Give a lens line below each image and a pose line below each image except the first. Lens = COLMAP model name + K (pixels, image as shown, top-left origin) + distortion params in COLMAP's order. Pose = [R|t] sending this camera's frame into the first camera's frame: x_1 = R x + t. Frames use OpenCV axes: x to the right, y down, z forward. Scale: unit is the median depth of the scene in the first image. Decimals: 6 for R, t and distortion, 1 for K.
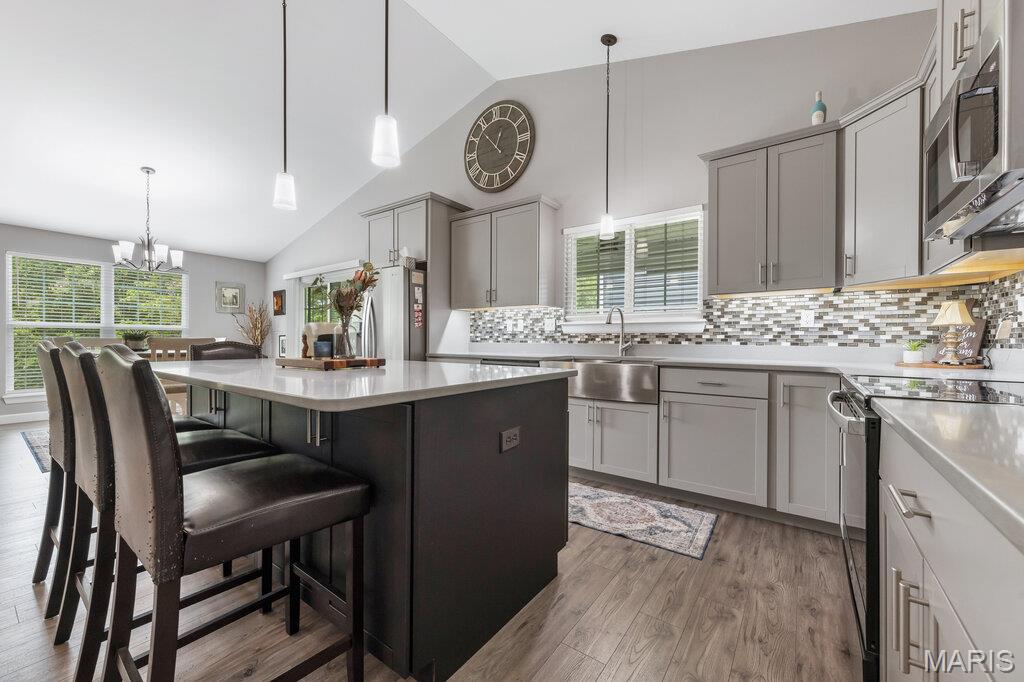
lens RADIAL K [[405.3, 0, 516.1], [0, 405.3, 342.4], [0, 0, 1]] dist [0.005043, 0.000234]
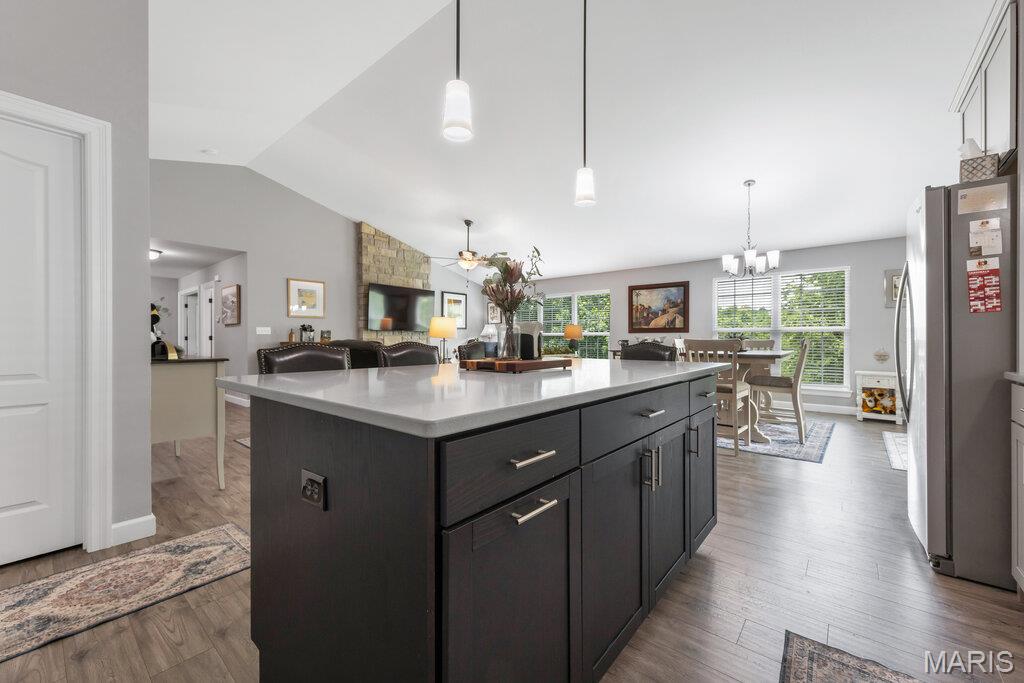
lens RADIAL K [[405.3, 0, 513.0], [0, 405.3, 344.9], [0, 0, 1]] dist [0.005043, 0.000234]
pose [[-0.072805, 0.010240, -0.997294, 0.217521], [-0.009090, 0.999899, 0.010930, -0.003577], [0.997305, 0.009861, -0.072704, 0.522148]]
